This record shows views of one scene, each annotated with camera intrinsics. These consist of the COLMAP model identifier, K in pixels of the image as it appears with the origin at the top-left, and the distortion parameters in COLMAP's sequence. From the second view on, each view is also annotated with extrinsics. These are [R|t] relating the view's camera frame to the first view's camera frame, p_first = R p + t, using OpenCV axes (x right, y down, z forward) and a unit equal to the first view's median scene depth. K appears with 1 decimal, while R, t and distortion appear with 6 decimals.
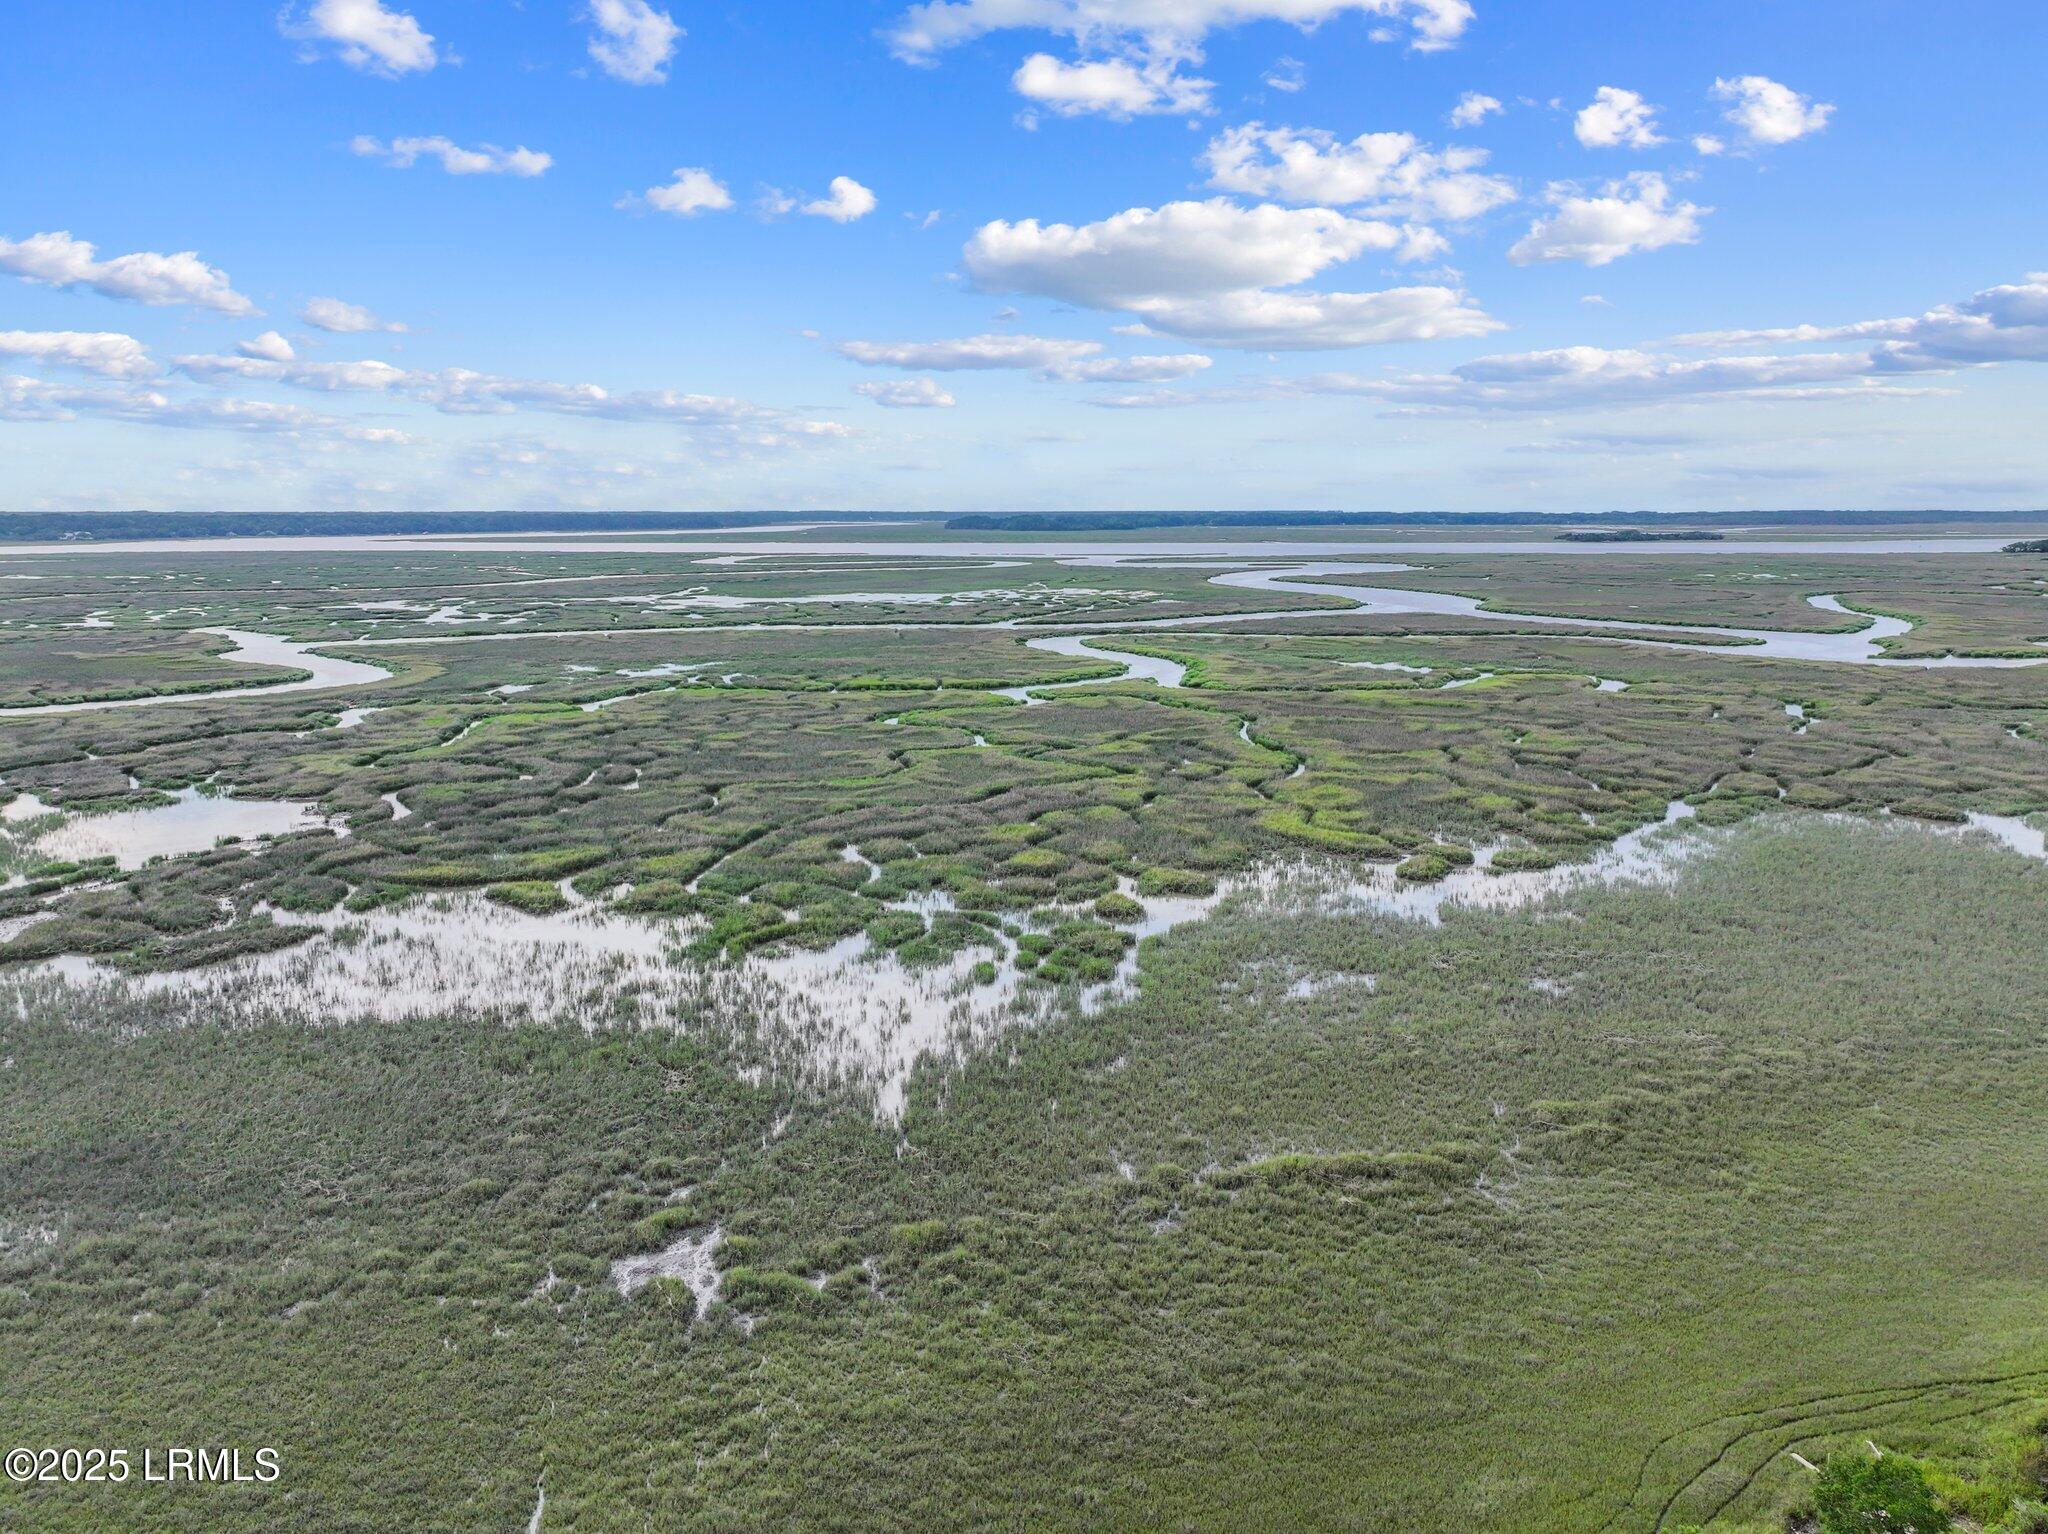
lens RADIAL K [[1464.4, 0, 1052.7], [0, 1464.4, 764.8], [0, 0, 1]] dist [0.004113, -0.001177]
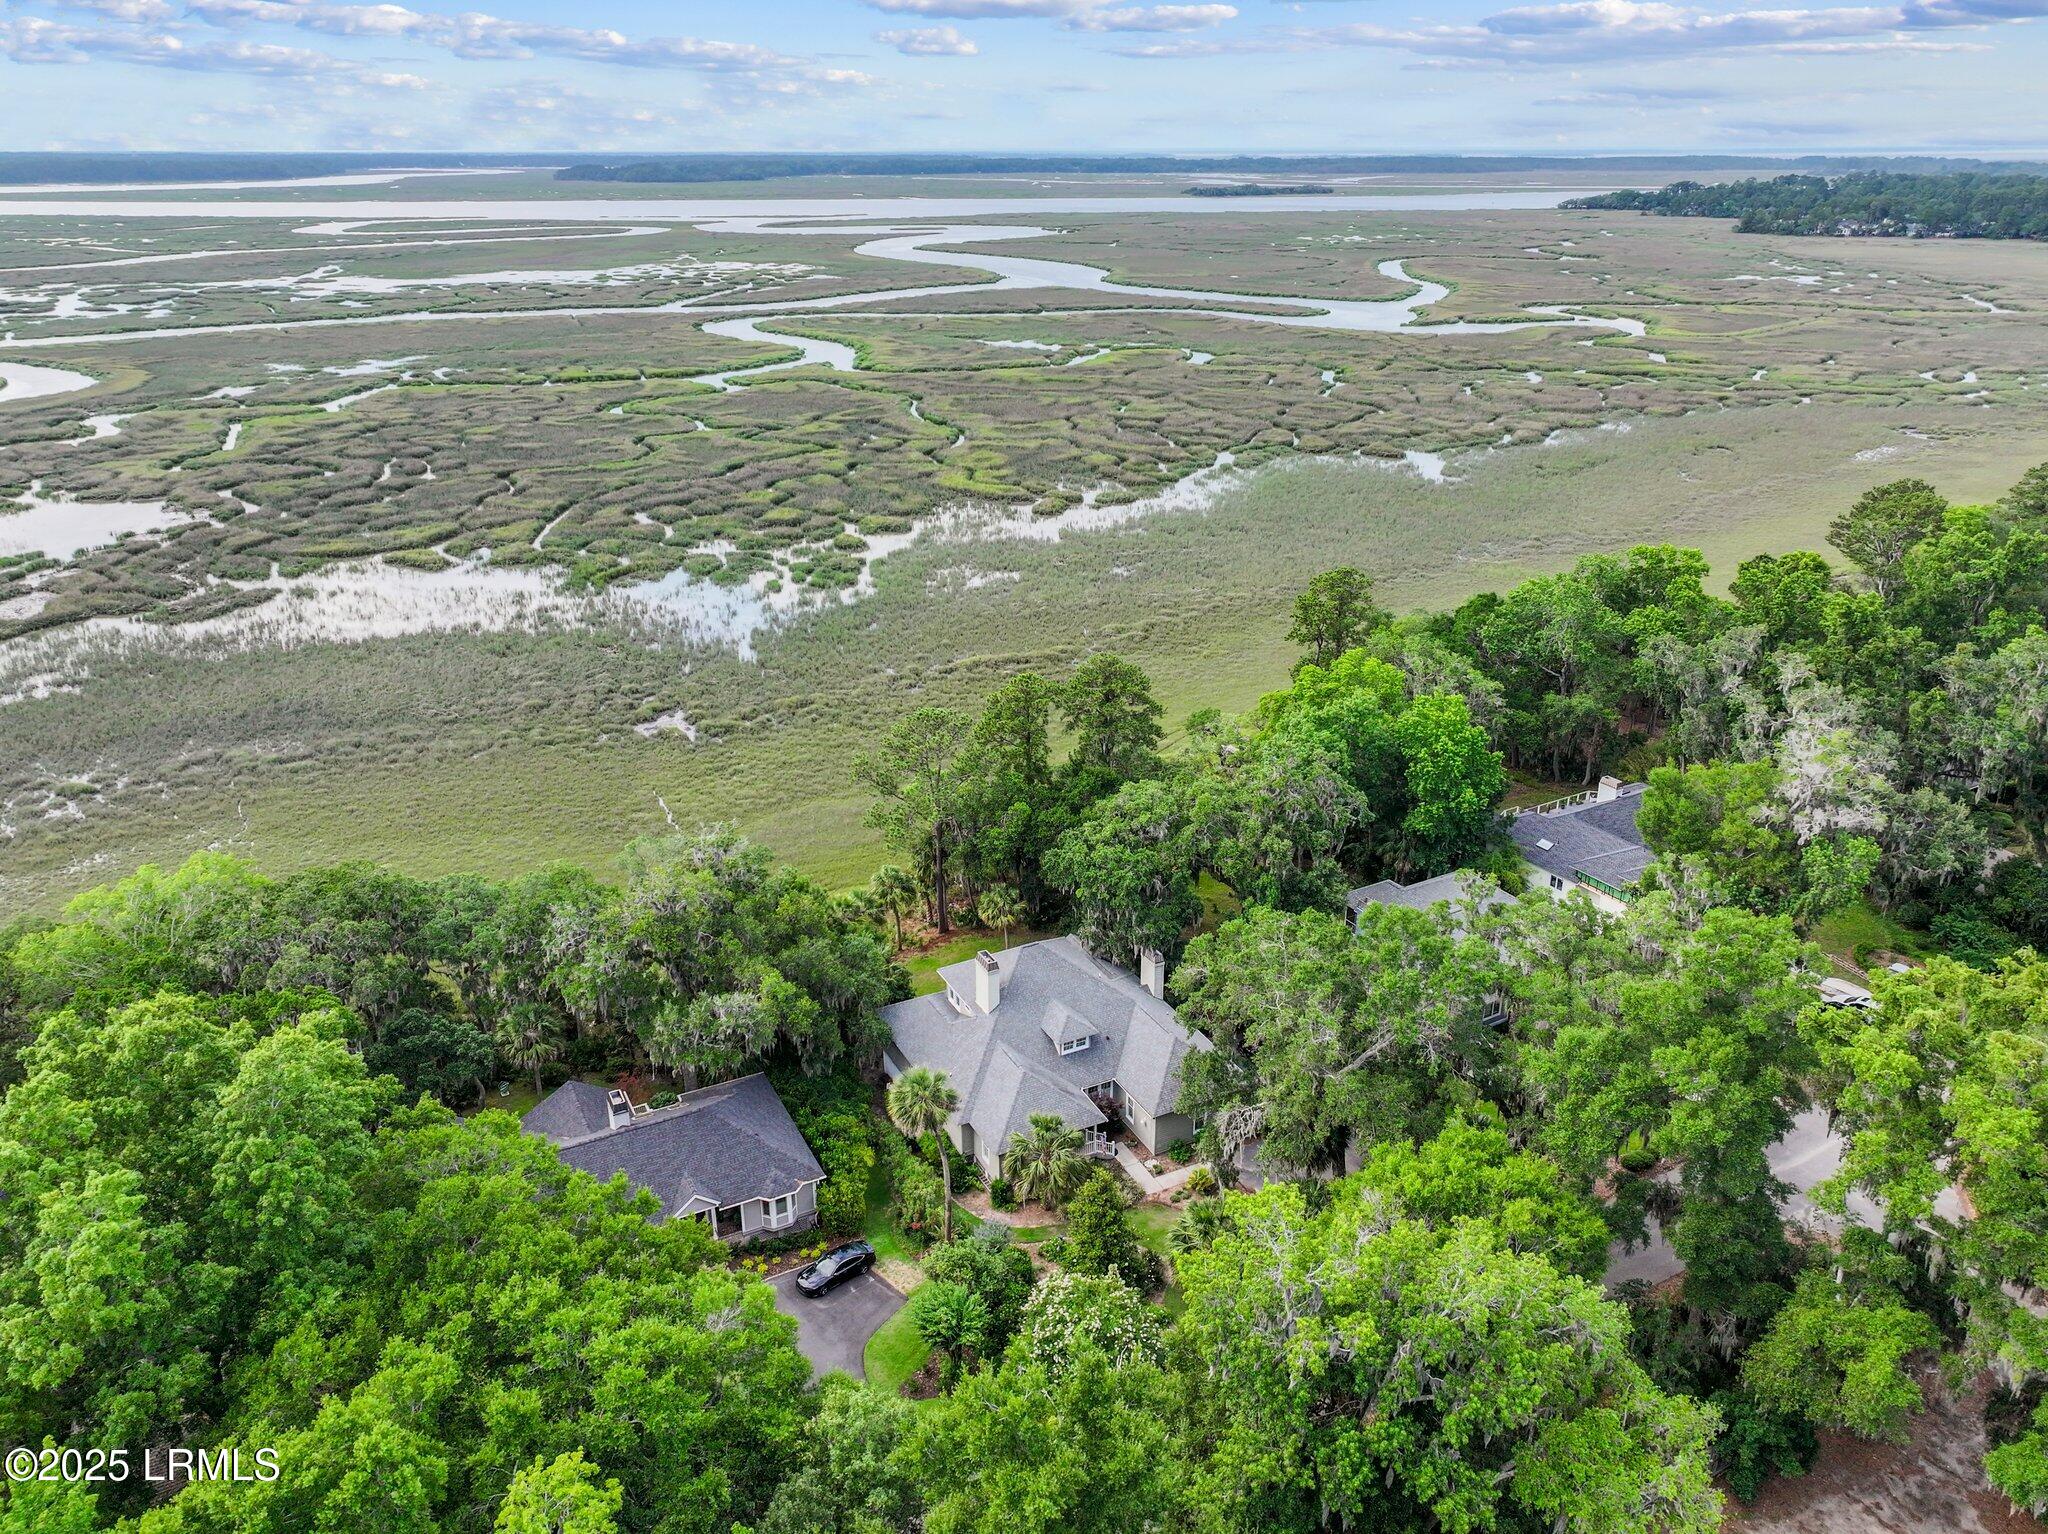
lens RADIAL K [[1458.0, 0, 1015.9], [0, 1458.0, 758.4], [0, 0, 1]] dist [0.005006, 0.000146]
pose [[0.976582, -0.085479, 0.197435, -0.092218], [0.040026, 0.973849, 0.223645, -0.012320], [-0.211389, -0.210505, 0.954464, -0.448996]]
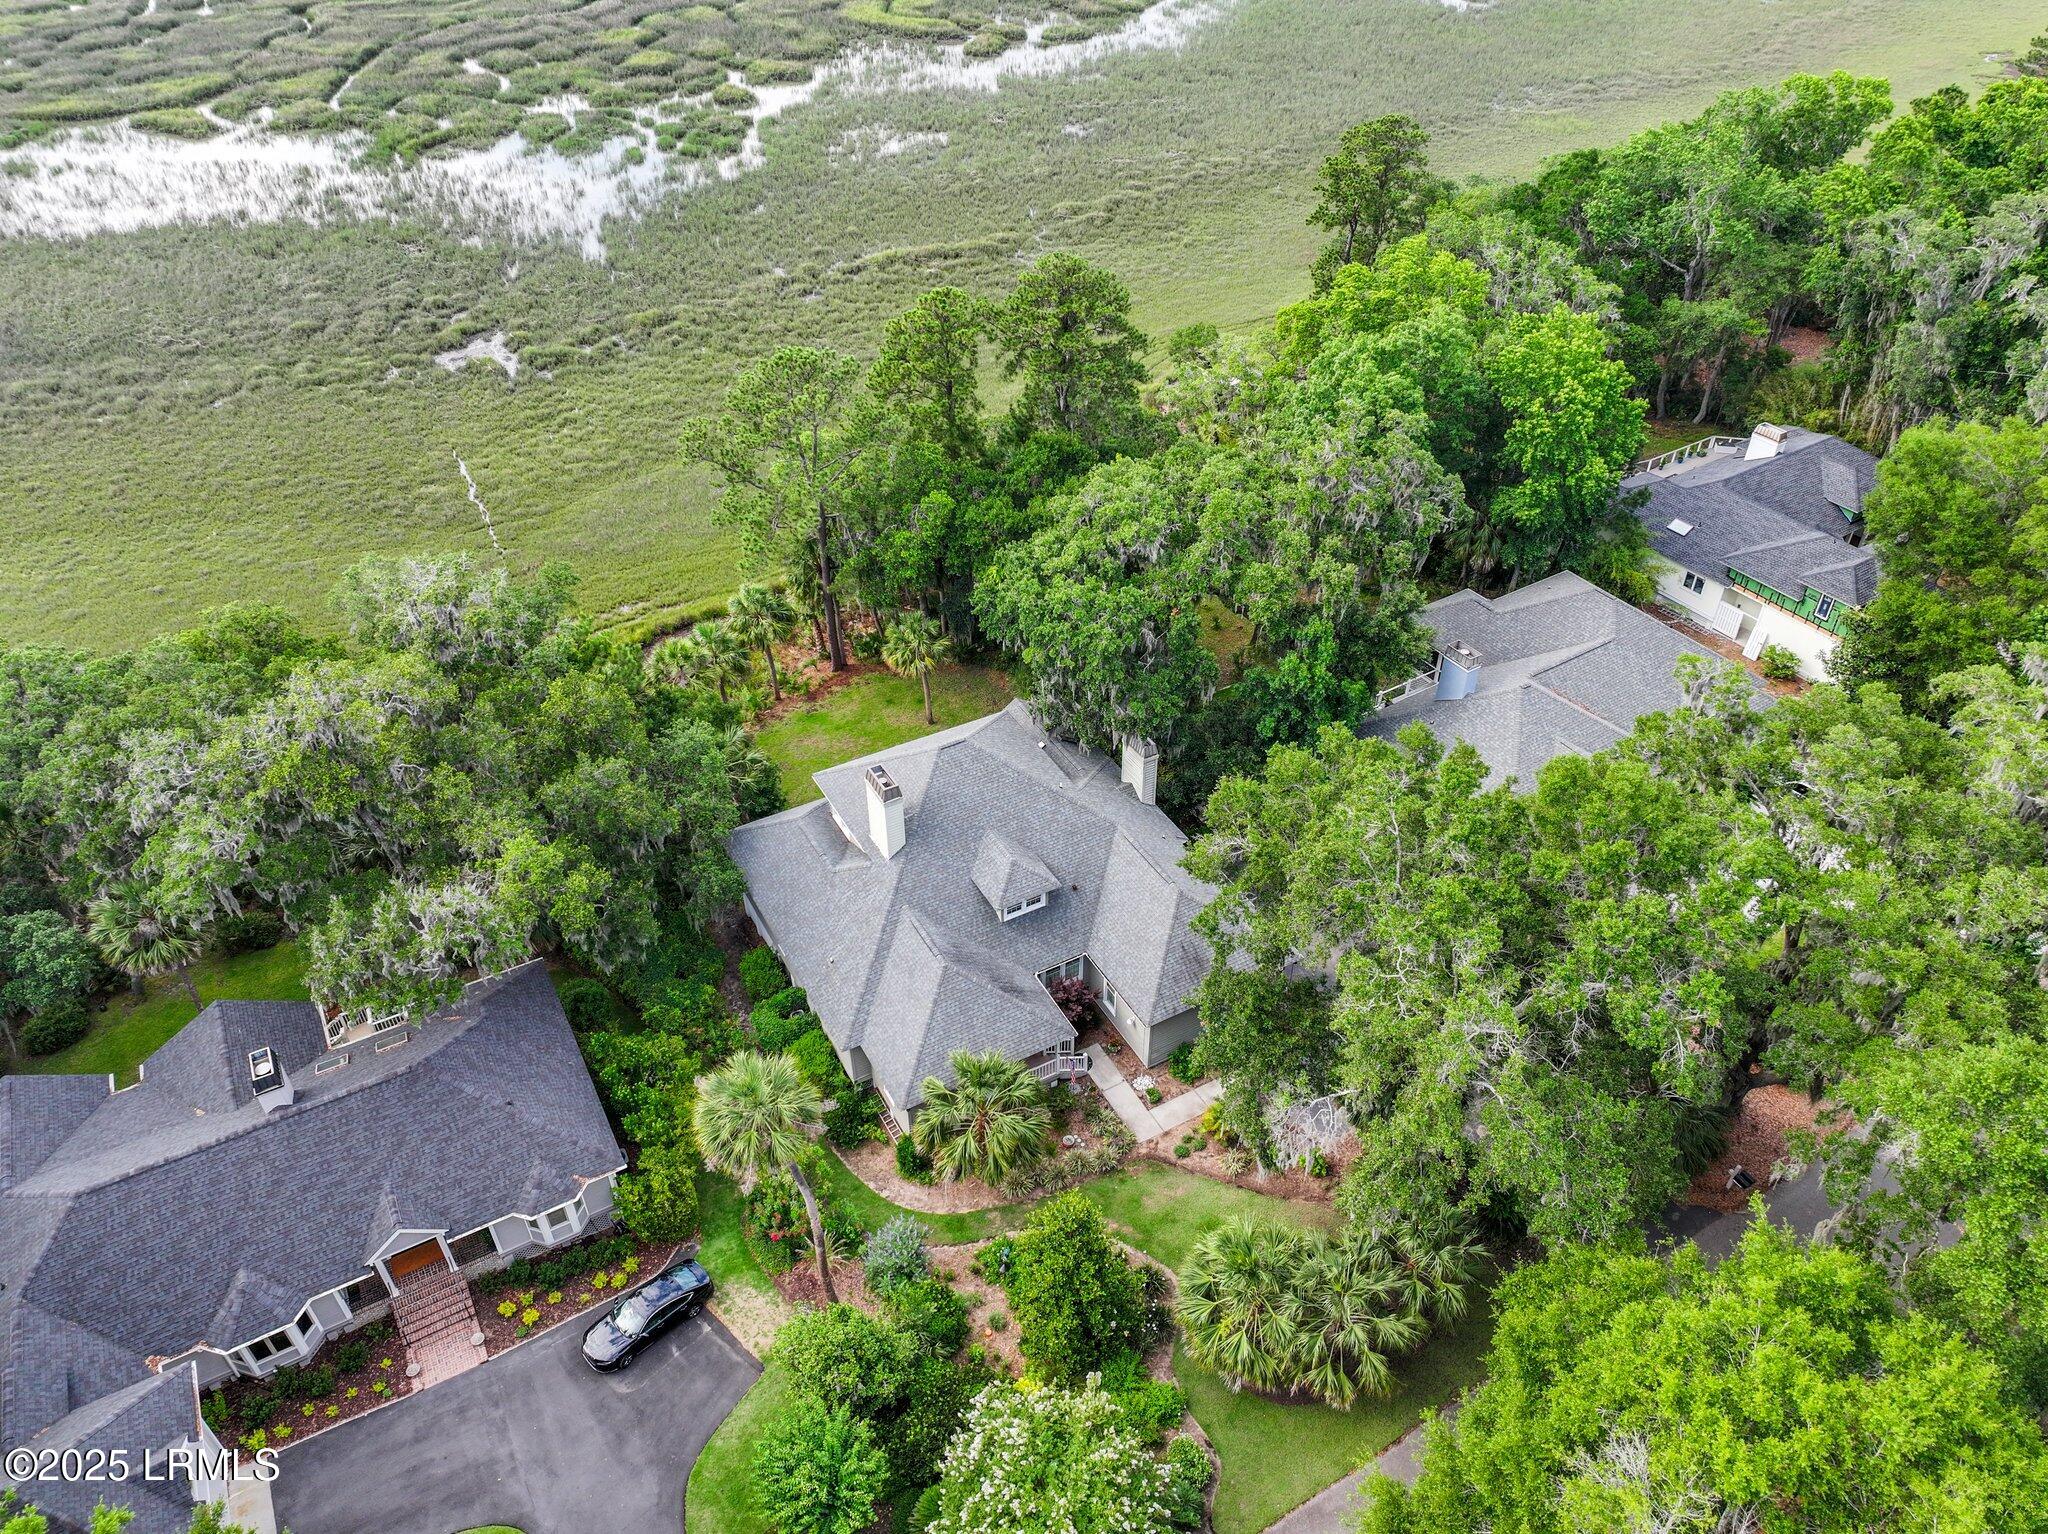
lens RADIAL K [[1426.1, 0, 1026.9], [0, 1426.1, 747.7], [0, 0, 1]] dist [-0.010760, 0.027561]
pose [[0.965766, -0.162824, 0.201951, -0.039862], [0.046752, 0.874987, 0.481884, 0.013494], [-0.255167, -0.455946, 0.852645, -0.250834]]
